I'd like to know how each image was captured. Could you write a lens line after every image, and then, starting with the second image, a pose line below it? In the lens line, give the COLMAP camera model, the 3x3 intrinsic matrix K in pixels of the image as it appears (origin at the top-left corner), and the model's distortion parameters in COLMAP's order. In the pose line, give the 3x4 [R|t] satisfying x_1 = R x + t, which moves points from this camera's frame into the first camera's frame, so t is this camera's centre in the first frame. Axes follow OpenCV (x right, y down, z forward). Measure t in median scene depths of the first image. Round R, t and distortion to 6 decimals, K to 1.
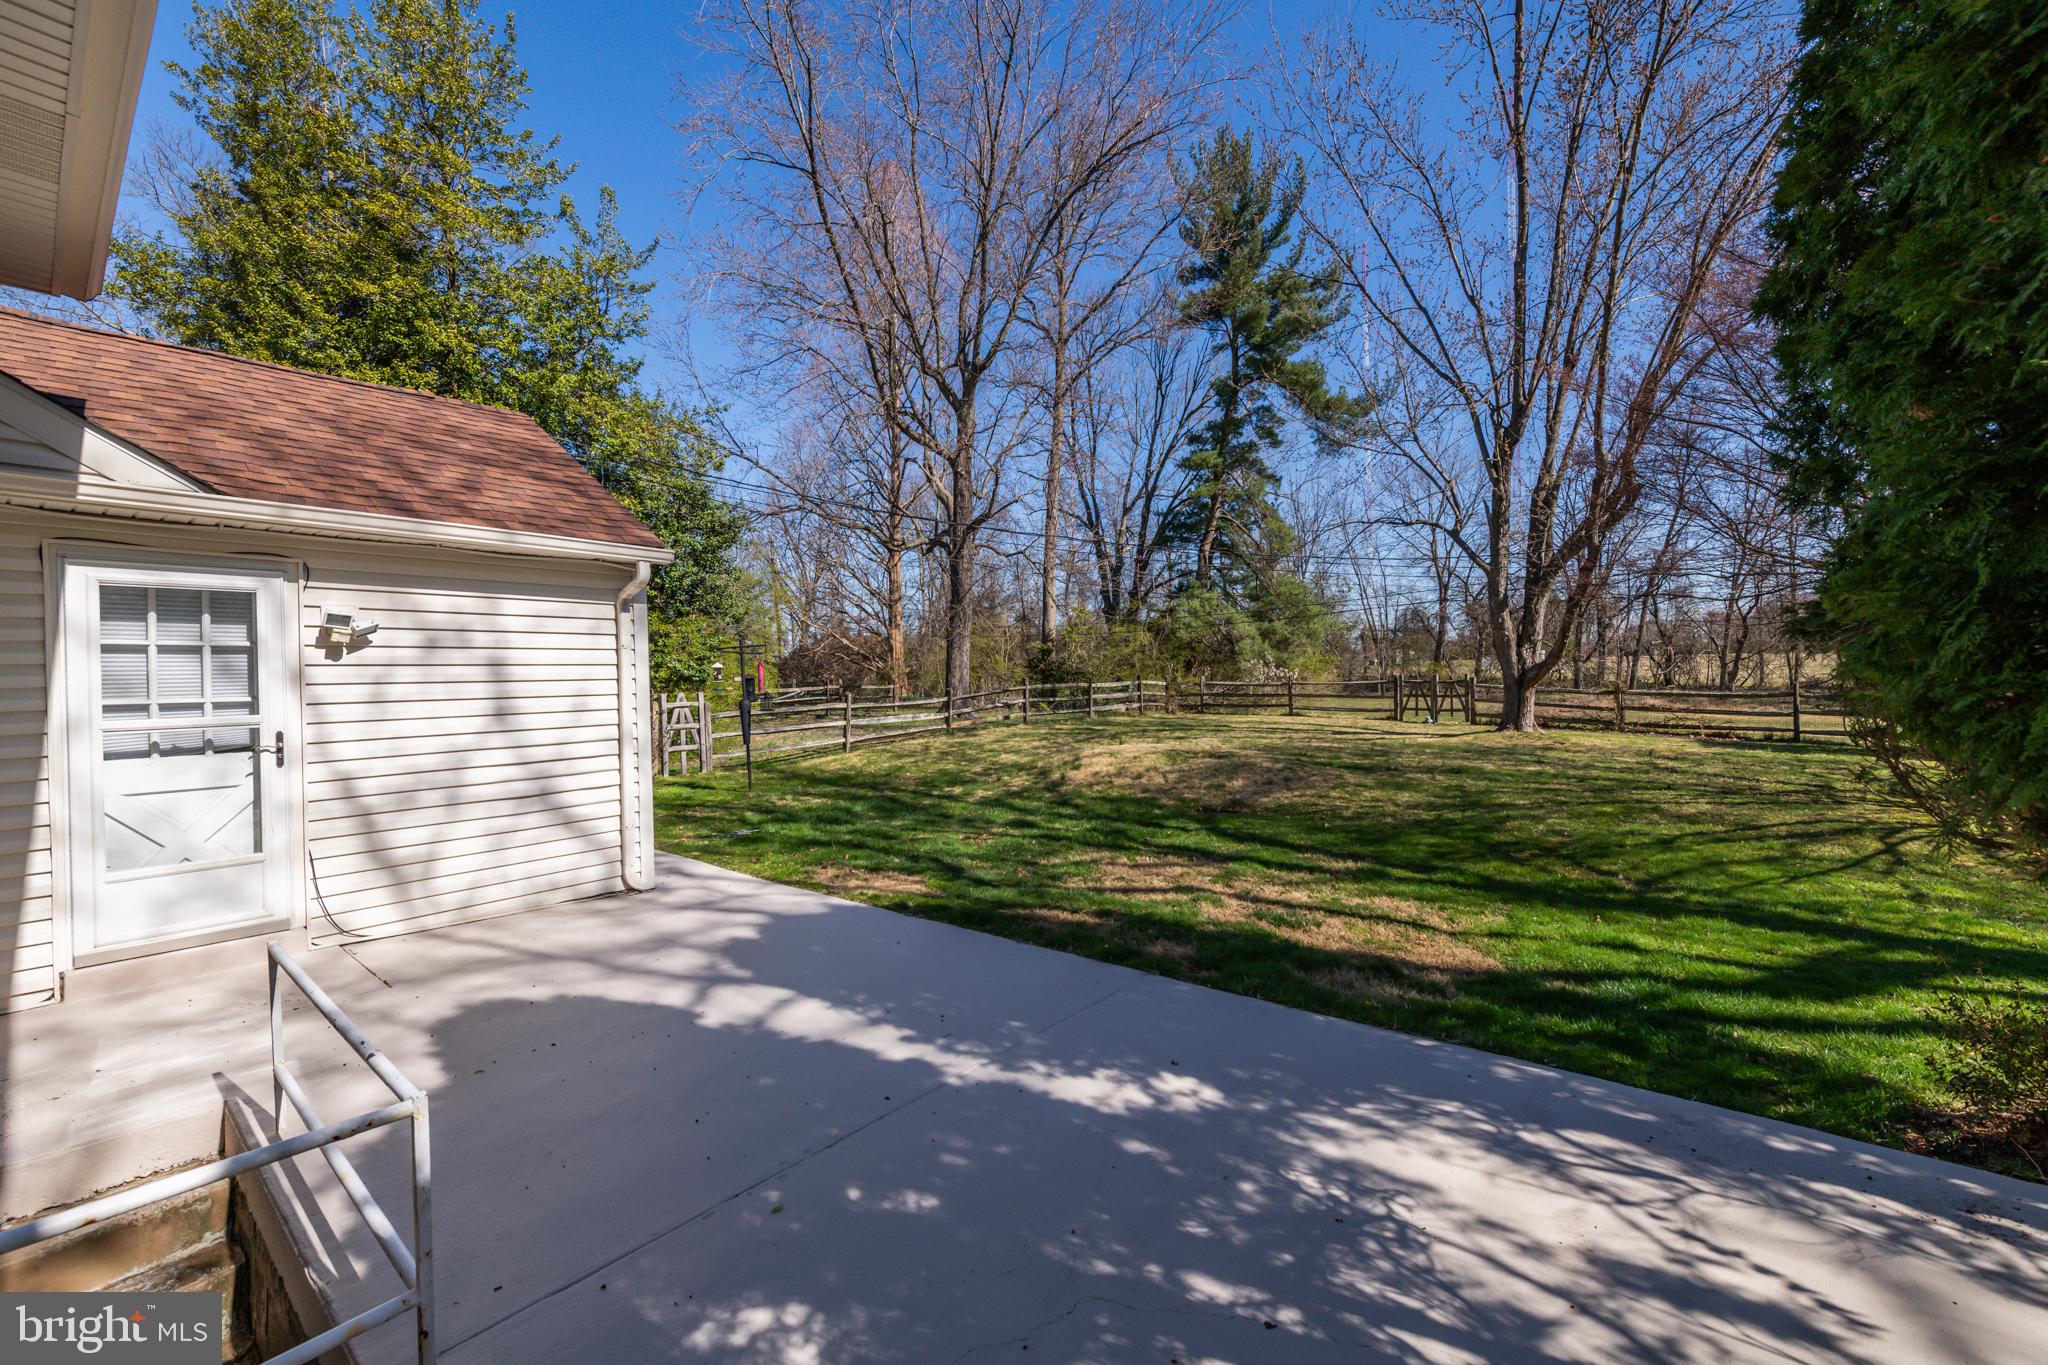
lens RADIAL K [[829.5, 0, 1024.0], [0, 829.5, 682.5], [0, 0, 1]] dist [-0.000097, -0.000239]
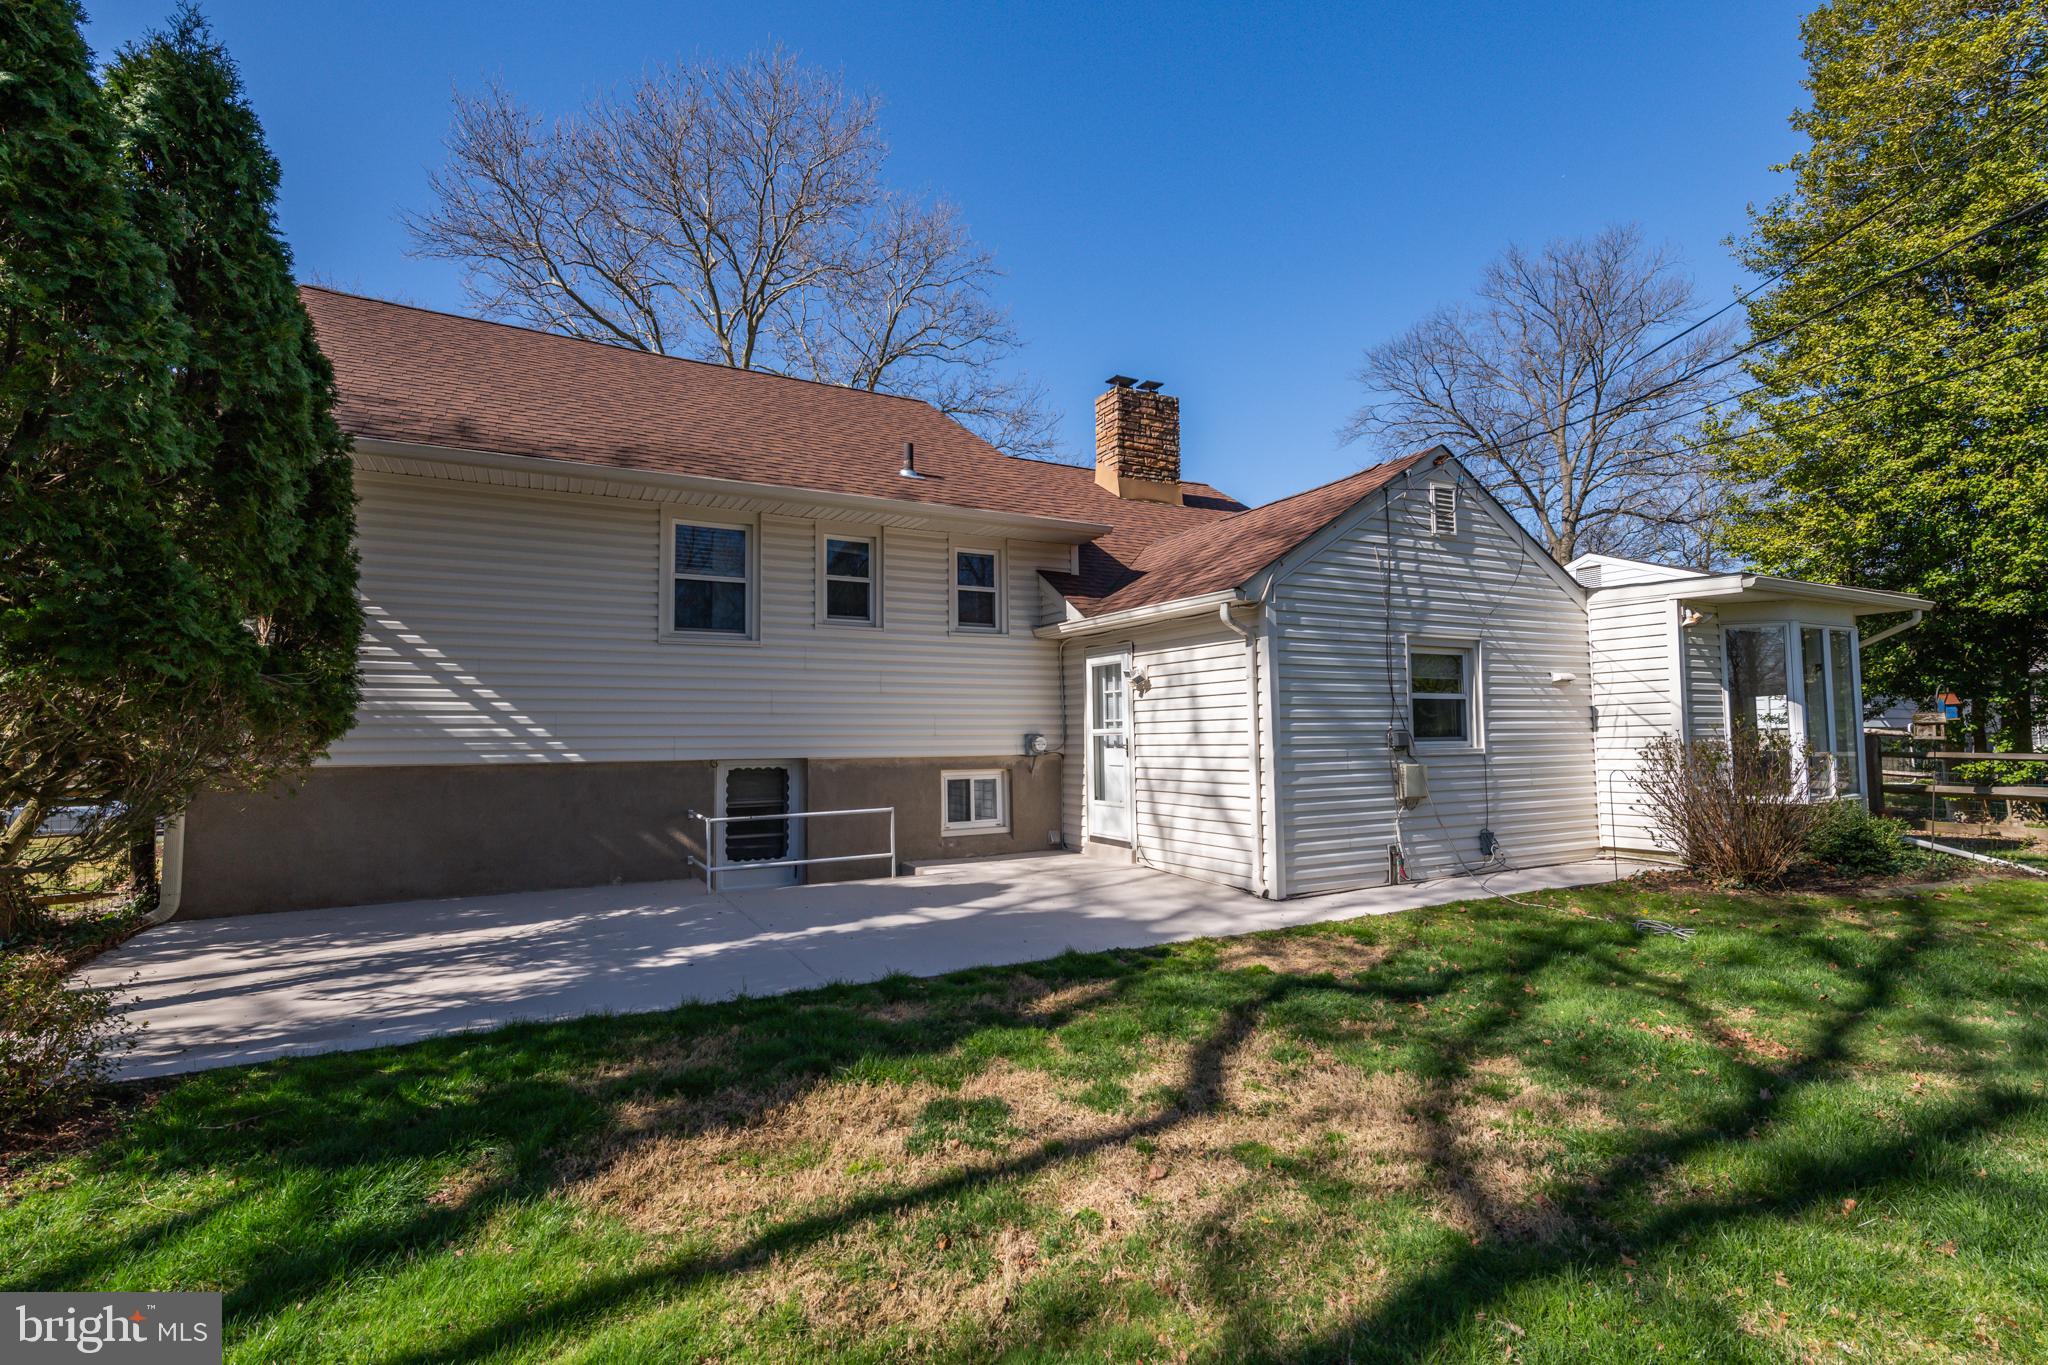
lens RADIAL K [[927.0, 0, 1024.0], [0, 927.0, 682.5], [0, 0, 1]] dist [-0.000097, -0.000004]
pose [[-0.380471, -0.041374, -0.923867, 0.953564], [-0.002501, 0.999041, -0.043710, 0.024877], [0.924789, -0.014319, -0.380210, 1.391172]]
